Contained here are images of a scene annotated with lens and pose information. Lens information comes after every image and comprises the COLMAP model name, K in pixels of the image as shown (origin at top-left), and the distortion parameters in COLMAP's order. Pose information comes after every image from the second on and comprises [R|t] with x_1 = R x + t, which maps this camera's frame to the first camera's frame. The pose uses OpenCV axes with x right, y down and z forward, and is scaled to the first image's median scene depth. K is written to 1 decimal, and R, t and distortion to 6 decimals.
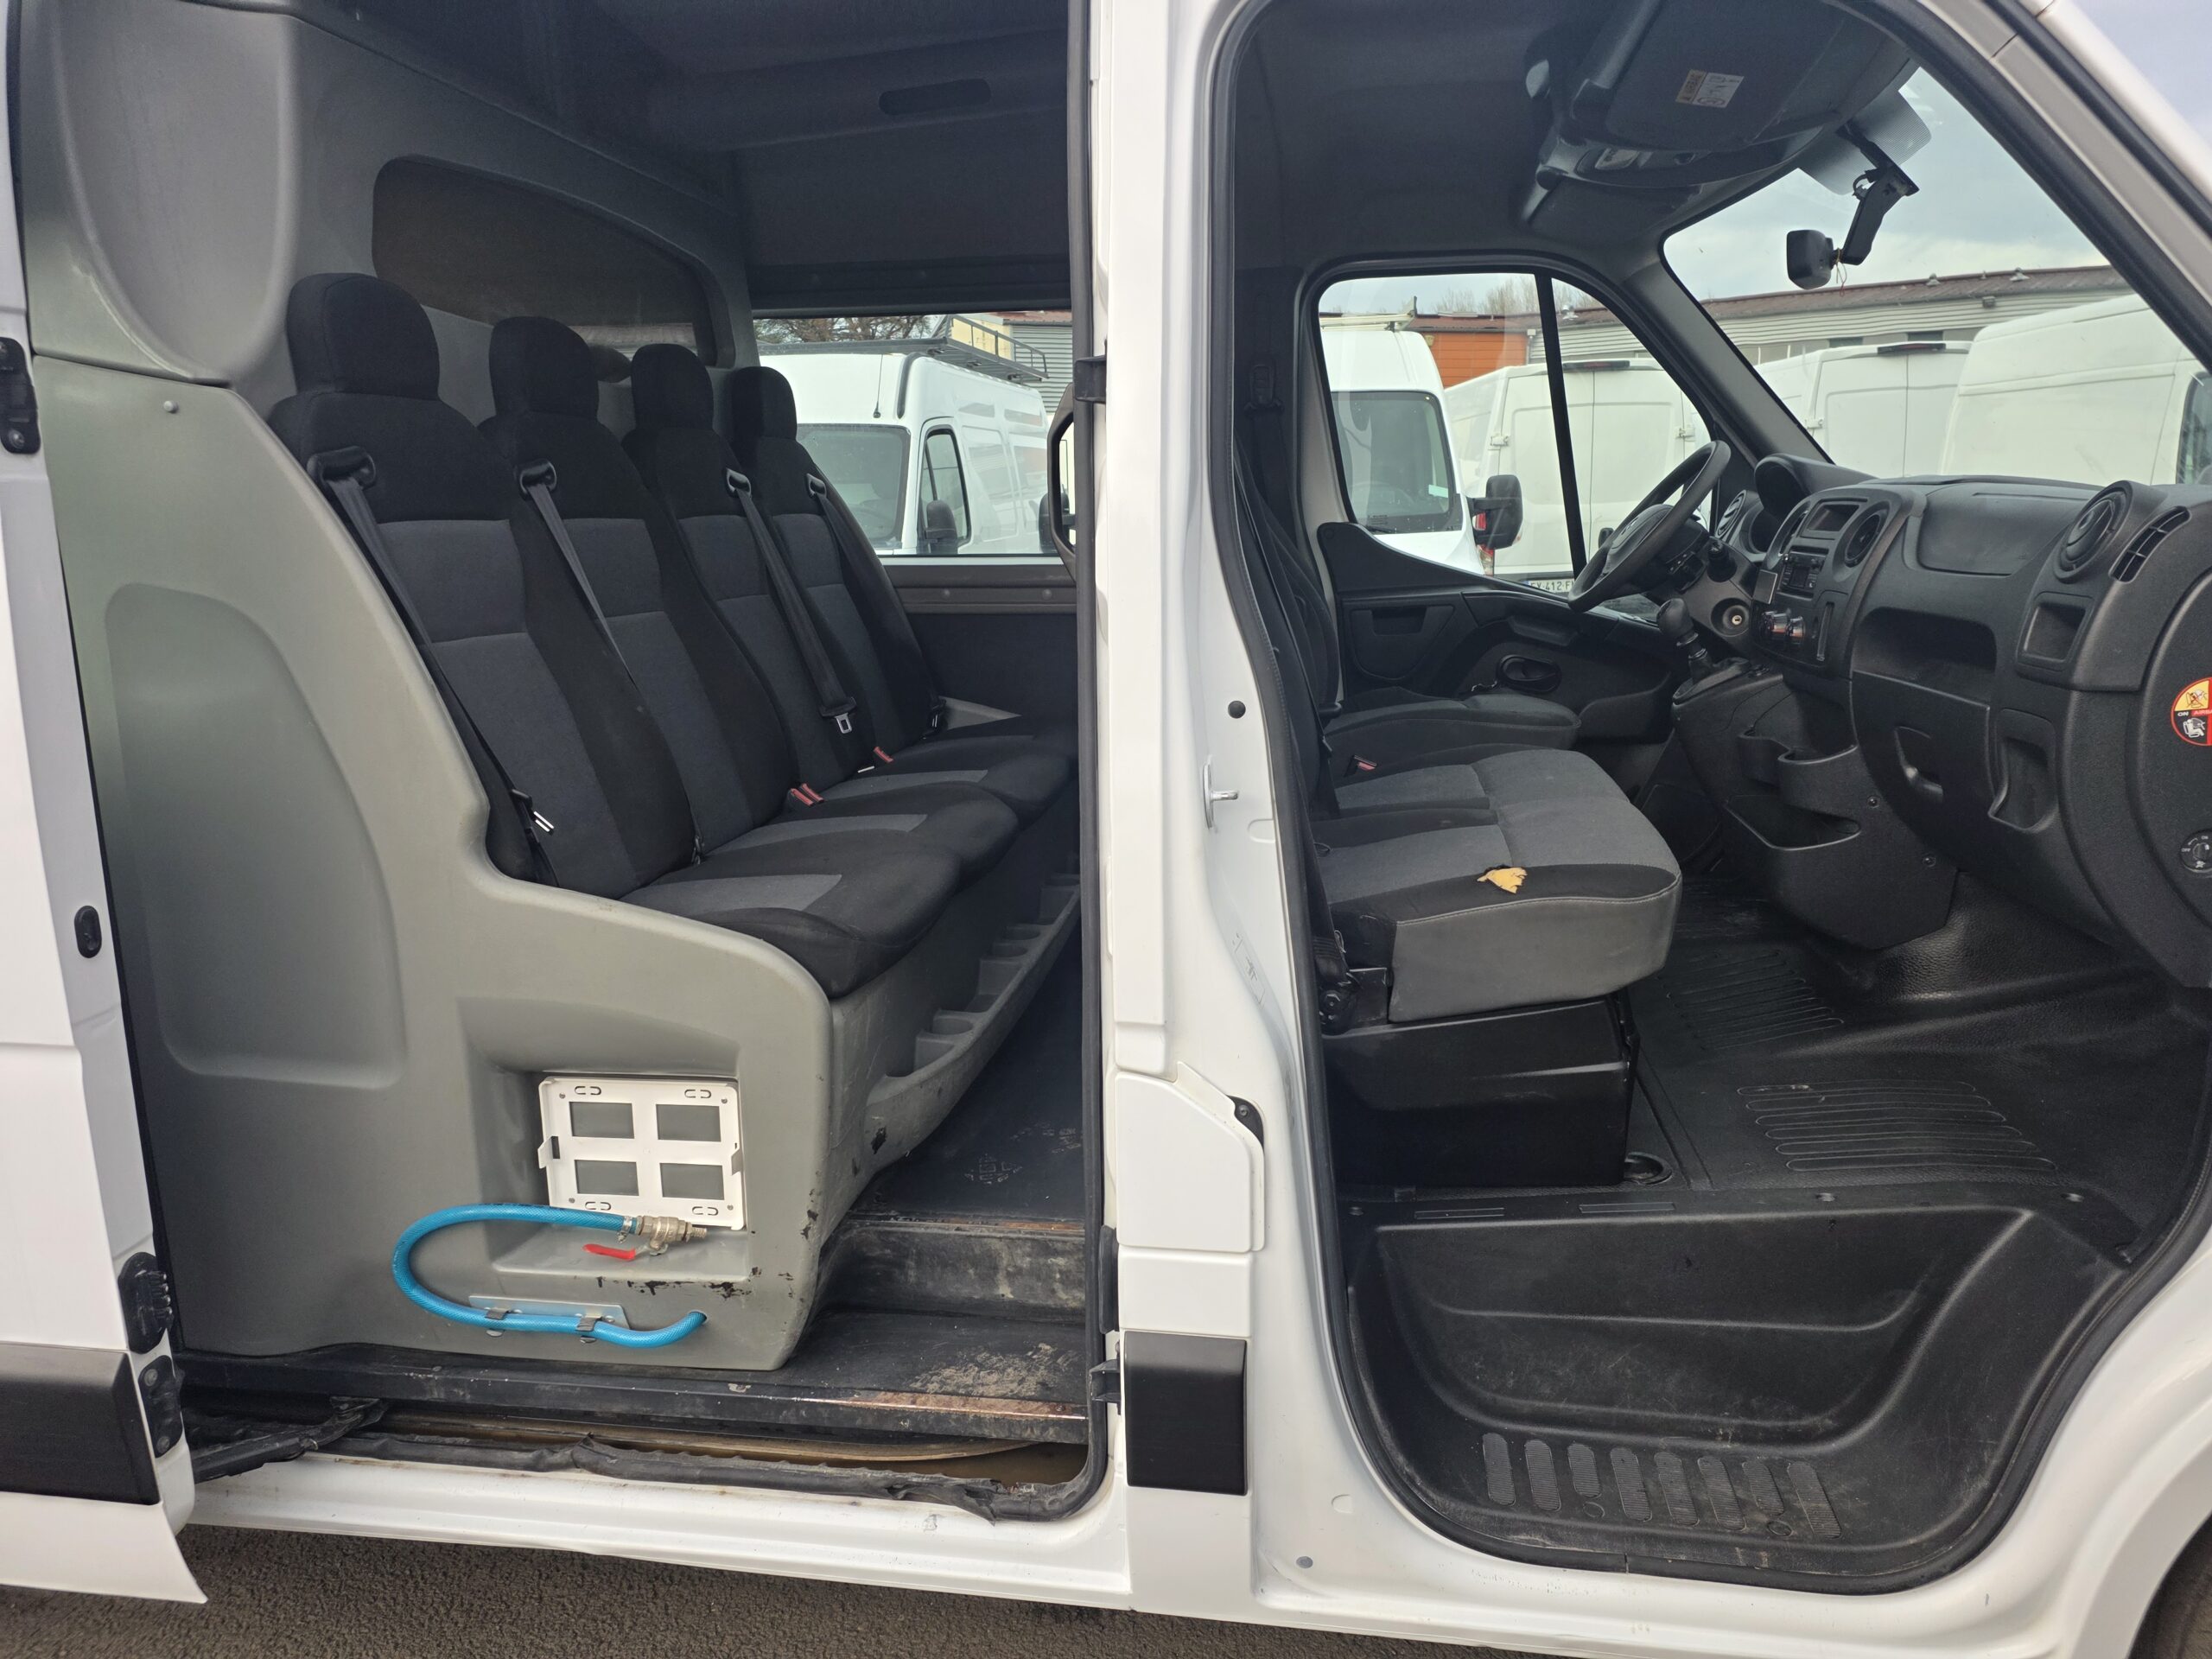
lens RADIAL K [[1463.5, 0, 1092.3], [0, 1463.5, 836.1], [0, 0, 1]] dist [0.054176, -0.042518]
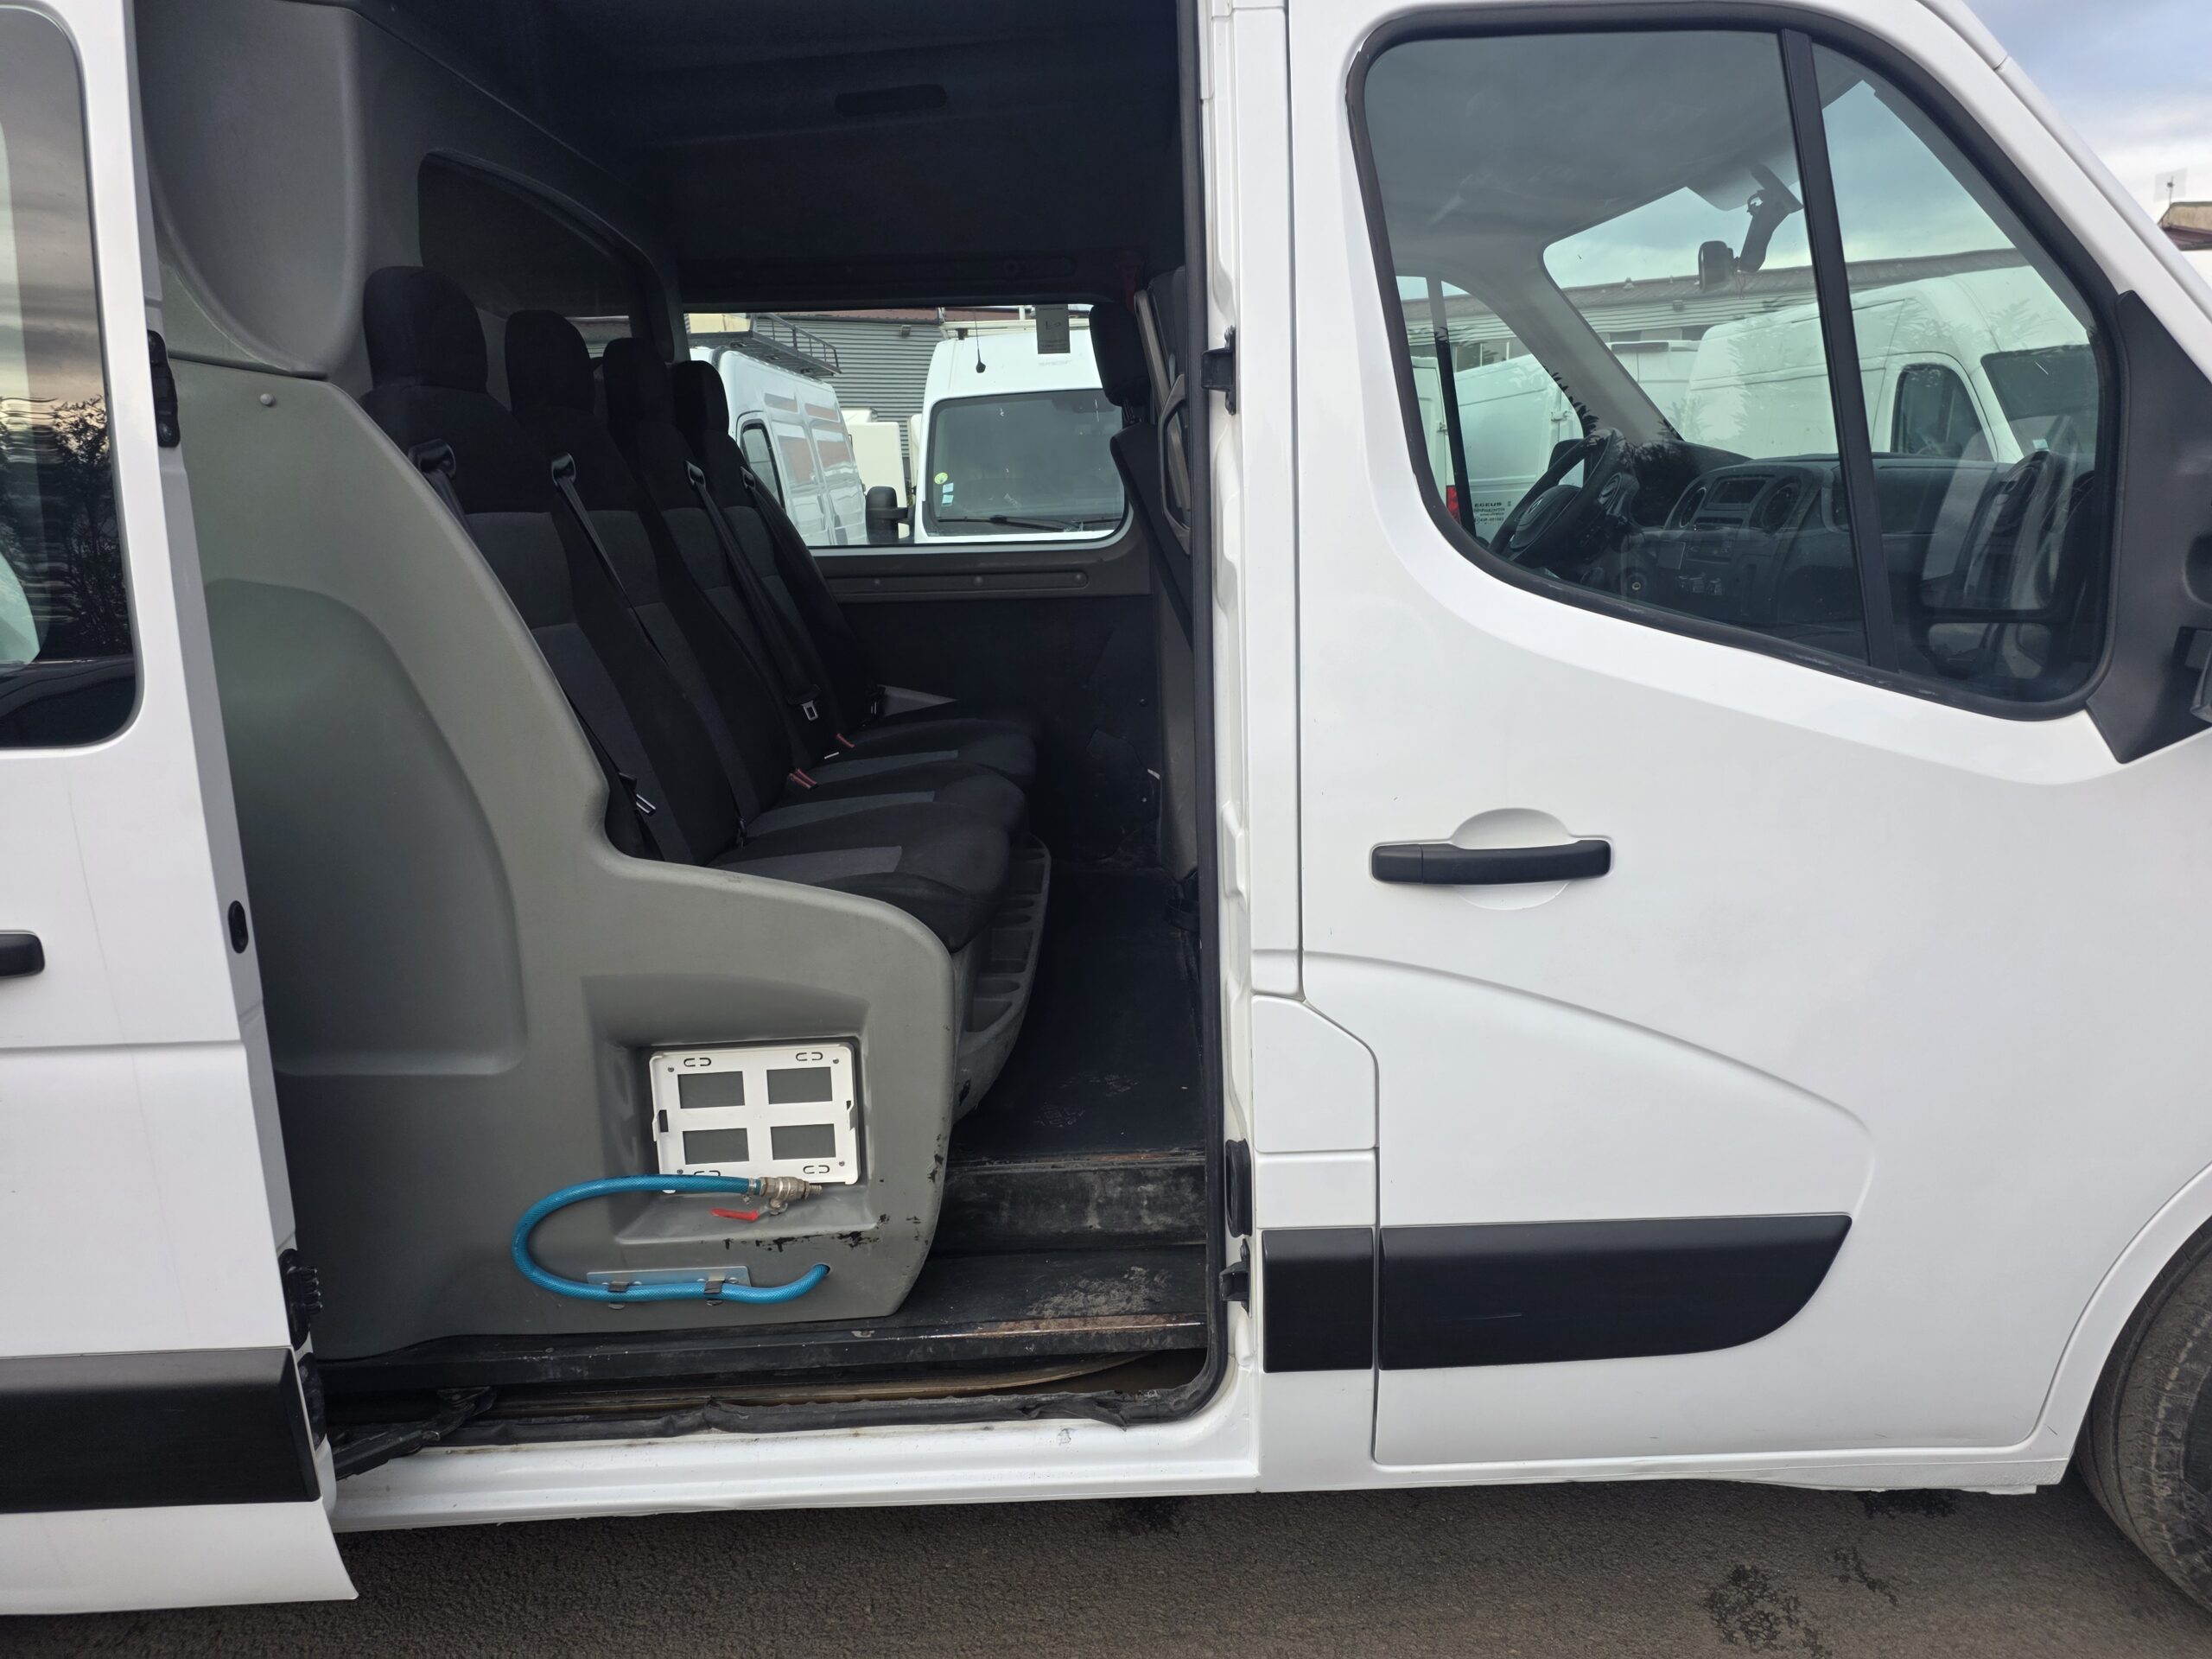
lens RADIAL K [[1463.5, 0, 1120.0], [0, 1463.5, 825.6], [0, 0, 1]] dist [0.054176, -0.042518]
pose [[0.985483, -0.051296, 0.161842, -0.179677], [0.051917, 0.998651, 0.000396, 0.019462], [-0.161644, 0.008012, 0.986817, -0.054777]]
